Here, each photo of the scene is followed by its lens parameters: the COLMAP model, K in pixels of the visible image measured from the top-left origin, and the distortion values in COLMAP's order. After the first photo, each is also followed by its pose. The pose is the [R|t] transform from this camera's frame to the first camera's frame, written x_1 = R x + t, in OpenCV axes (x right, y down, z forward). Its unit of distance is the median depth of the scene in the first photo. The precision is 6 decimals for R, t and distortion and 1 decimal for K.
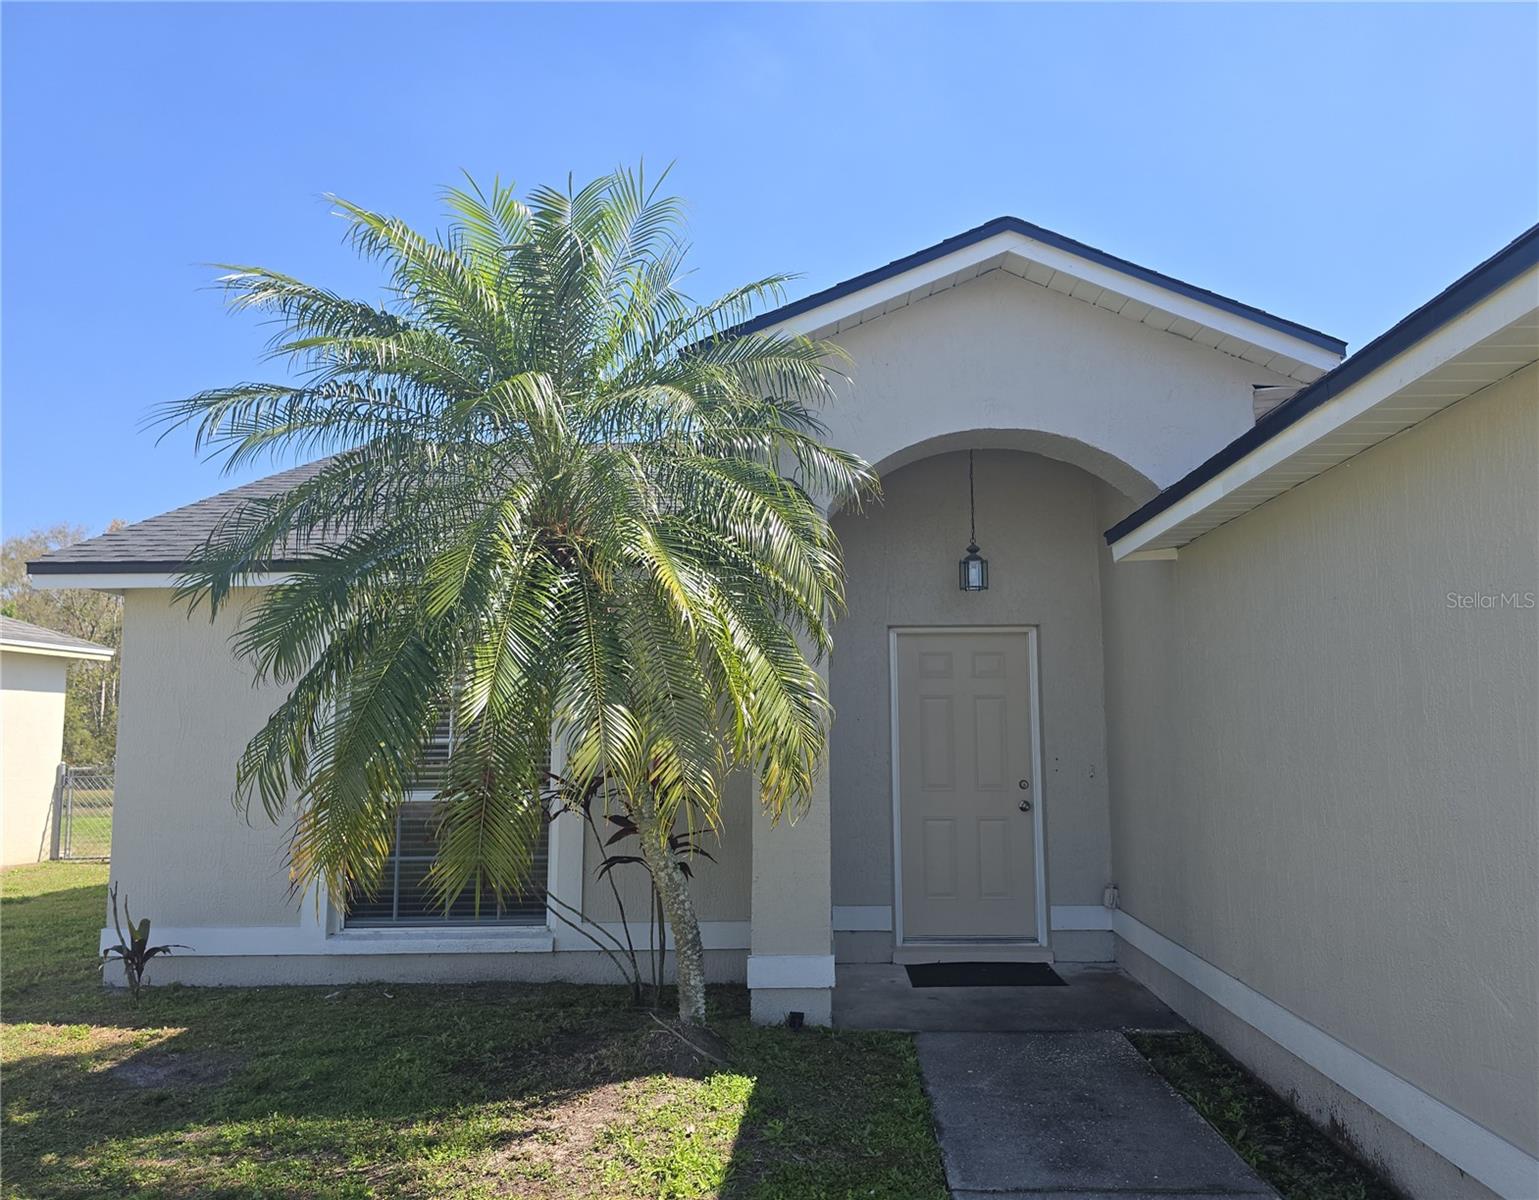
lens RADIAL K [[1113.2, 0, 766.3], [0, 1113.2, 600.4], [0, 0, 1]] dist [0.072413, 0.000768]
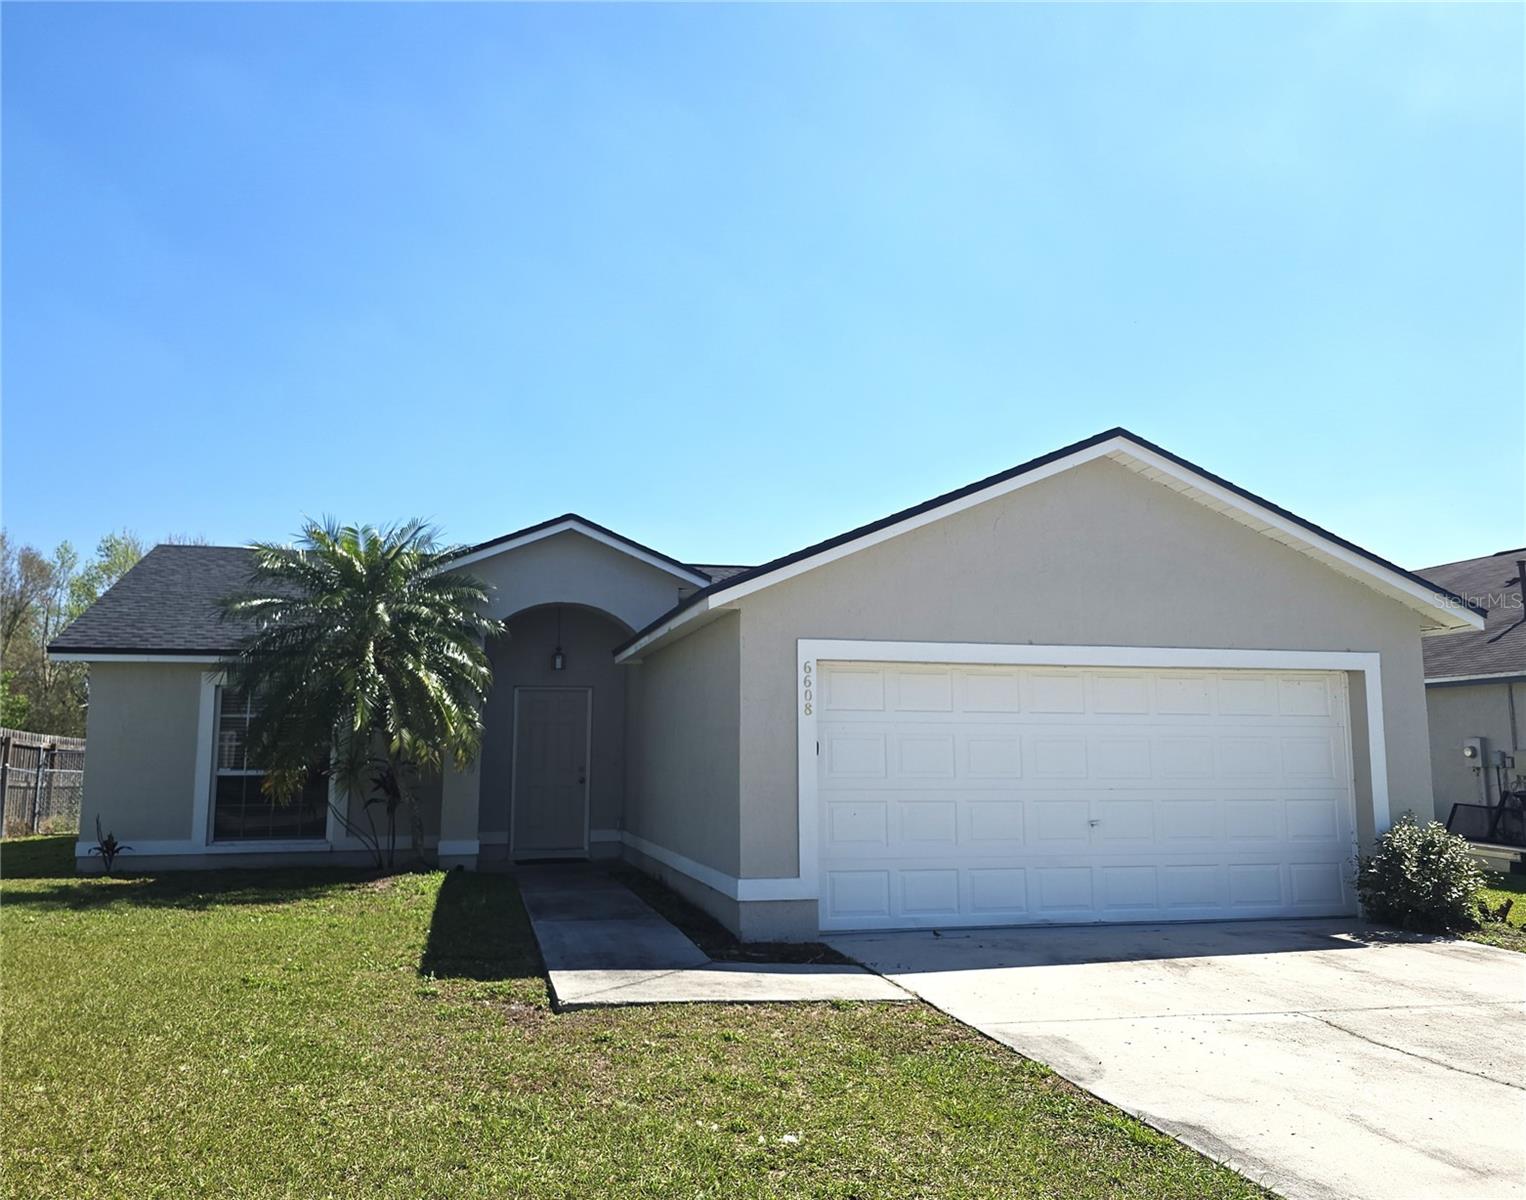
lens RADIAL K [[1244.5, 0, 760.2], [0, 1244.5, 595.4], [0, 0, 1]] dist [0.049576, 0.003724]
pose [[0.958740, 0.041699, 0.281211, -0.122527], [-0.038308, 0.999112, -0.017548, -0.146025], [-0.281693, 0.006052, 0.959486, -1.539750]]
